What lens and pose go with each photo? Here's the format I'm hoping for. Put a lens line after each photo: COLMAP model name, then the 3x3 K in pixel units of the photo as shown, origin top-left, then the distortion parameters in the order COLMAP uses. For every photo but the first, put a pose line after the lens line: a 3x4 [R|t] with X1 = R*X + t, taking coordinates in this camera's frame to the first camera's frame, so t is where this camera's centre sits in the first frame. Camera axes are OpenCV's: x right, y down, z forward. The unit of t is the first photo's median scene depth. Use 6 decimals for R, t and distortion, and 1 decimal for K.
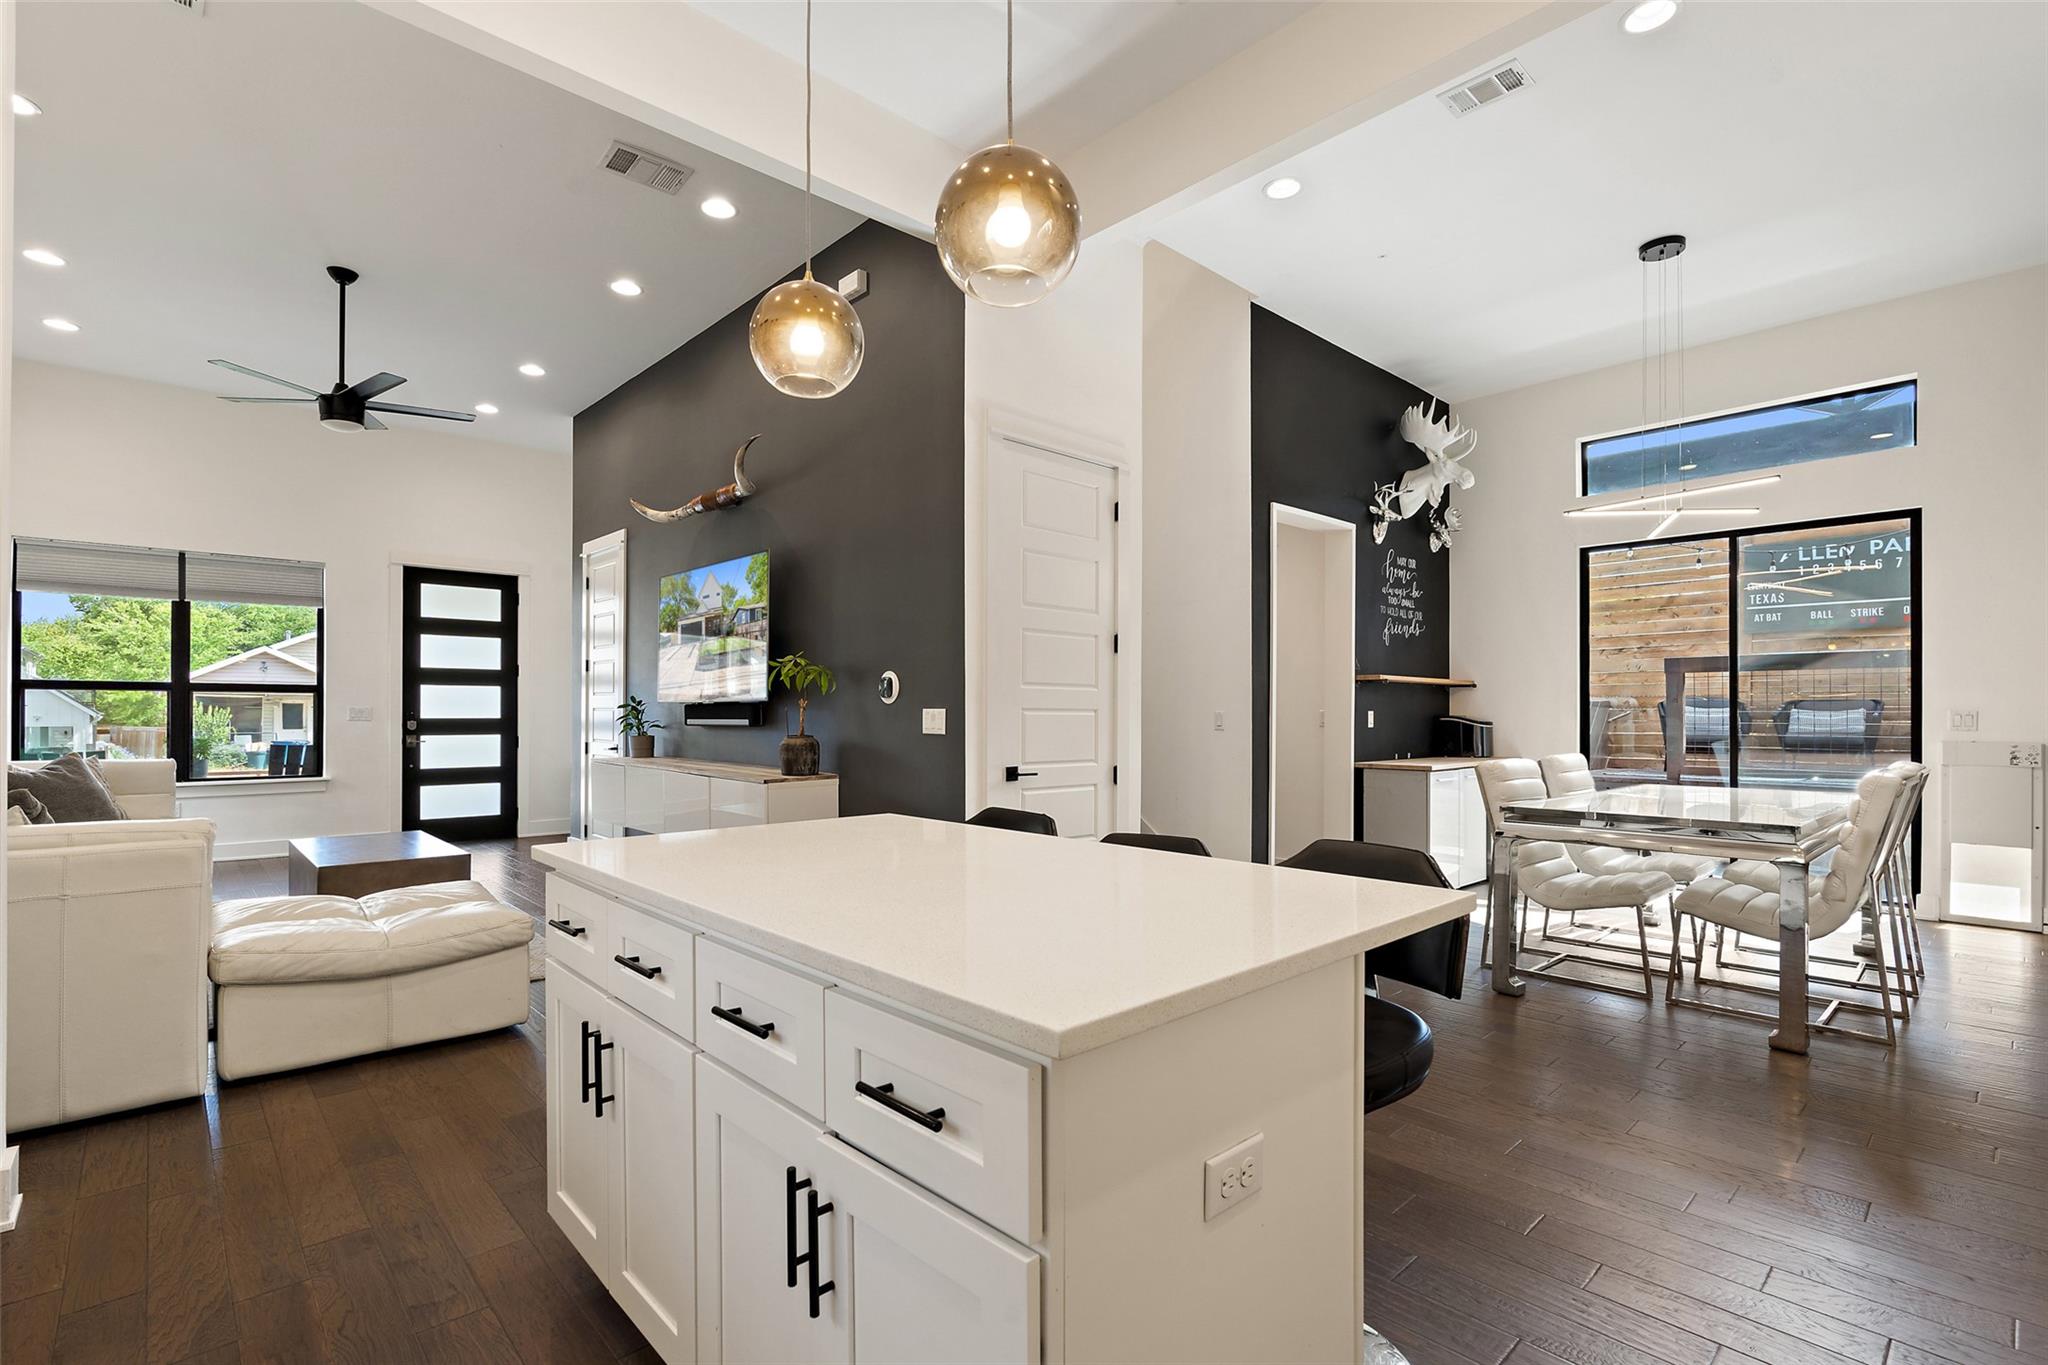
lens RADIAL K [[939.5, 0, 1029.4], [0, 939.5, 711.4], [0, 0, 1]] dist [0.002009, 0.000348]
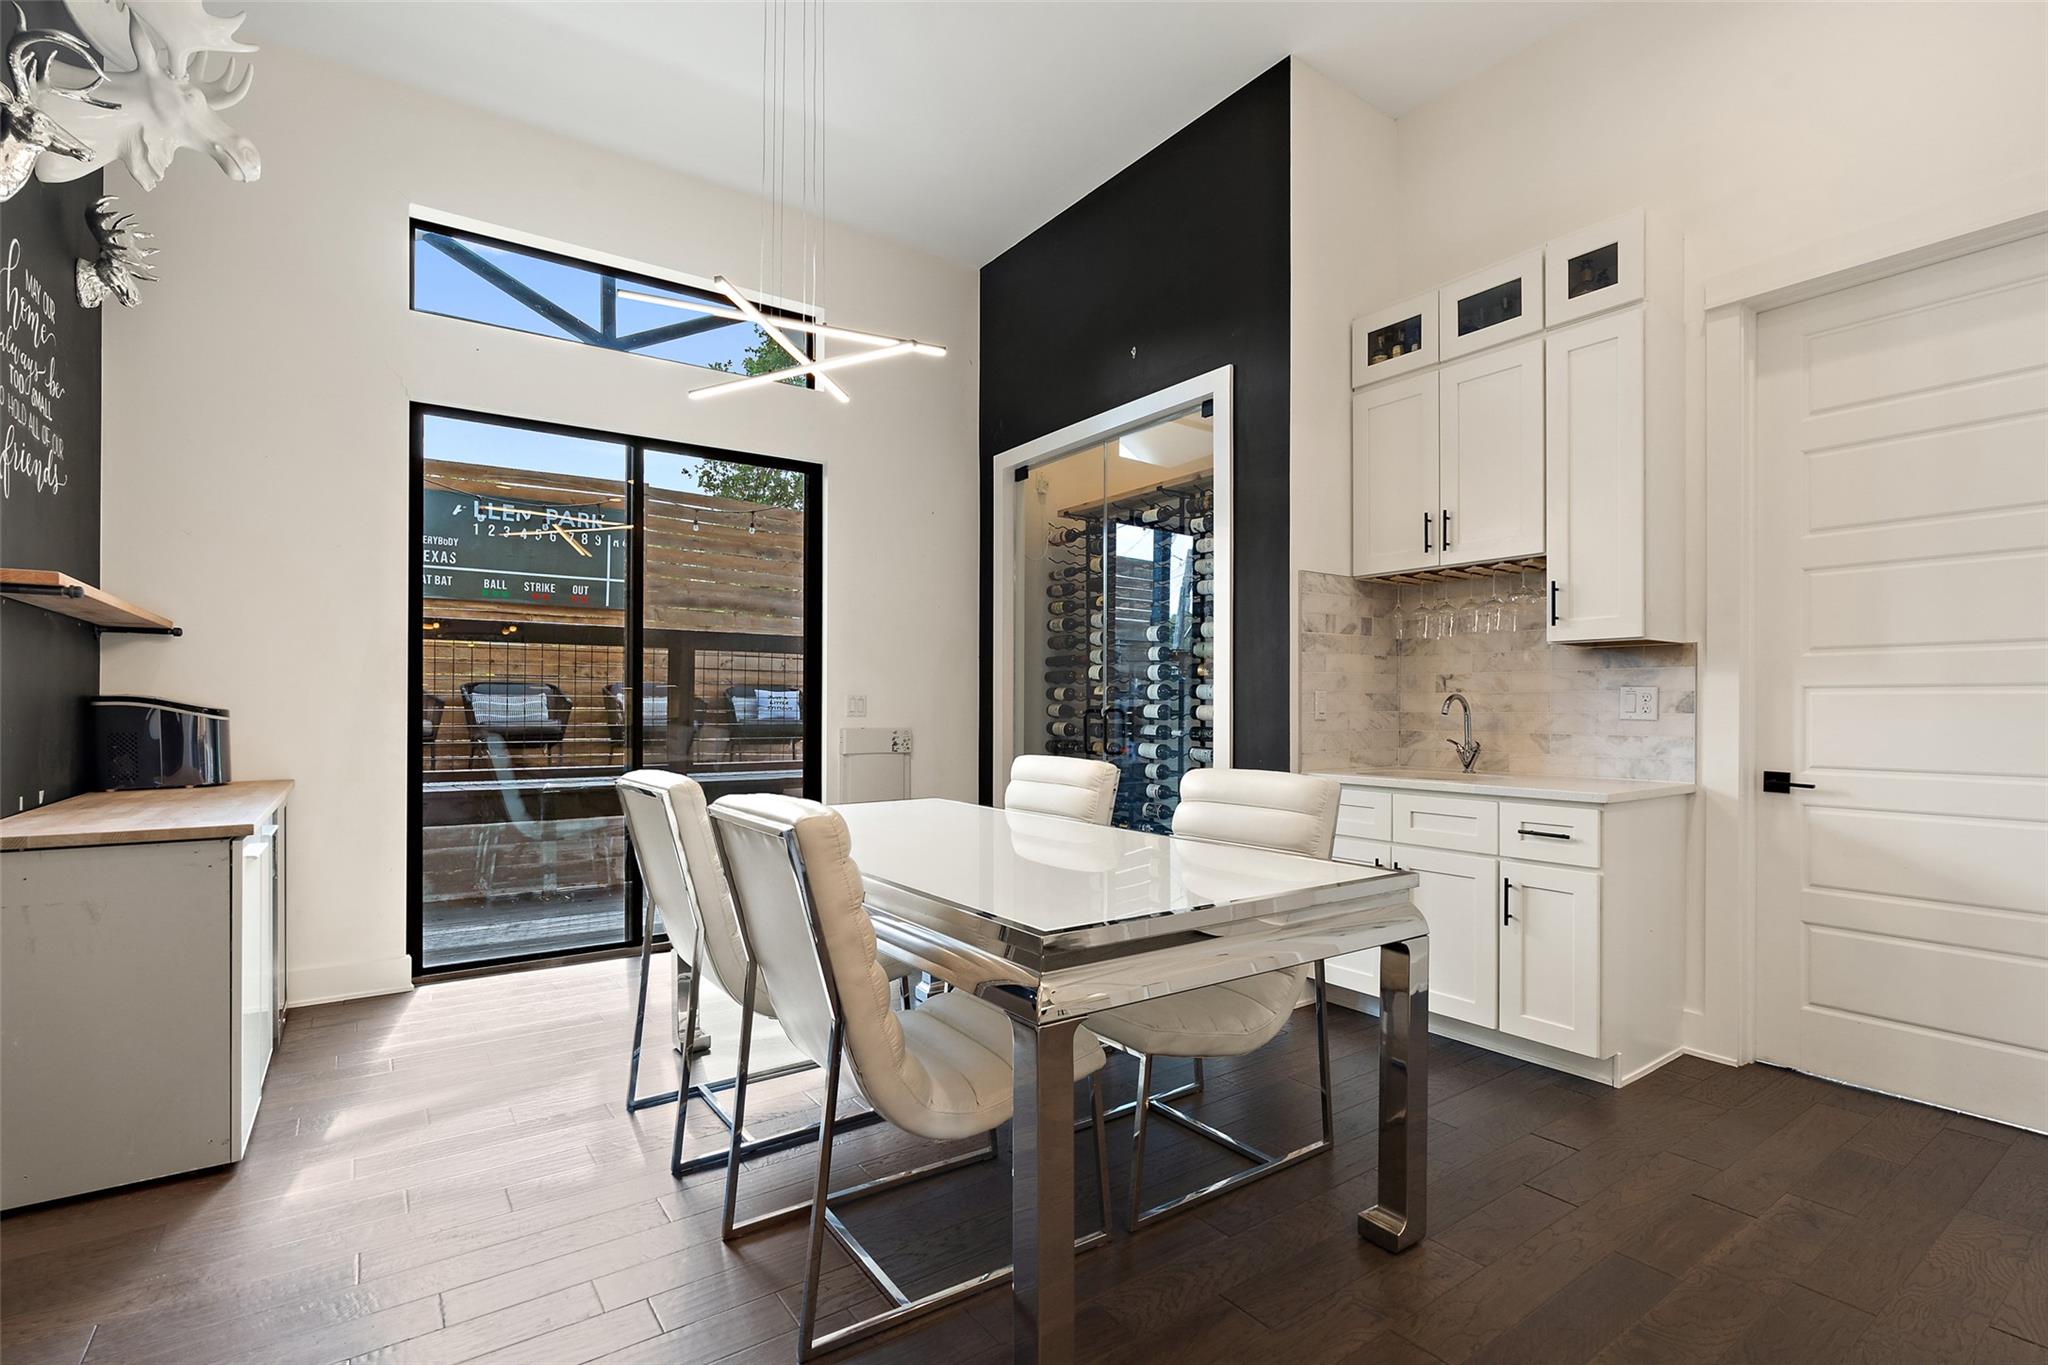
lens RADIAL K [[939.5, 0, 1029.4], [0, 939.5, 711.4], [0, 0, 1]] dist [0.002009, 0.000348]
pose [[0.135886, -0.004837, 0.990713, 0.068720], [-0.008309, 0.999947, 0.006022, 0.005969], [-0.990690, -0.009050, 0.135838, 0.518816]]
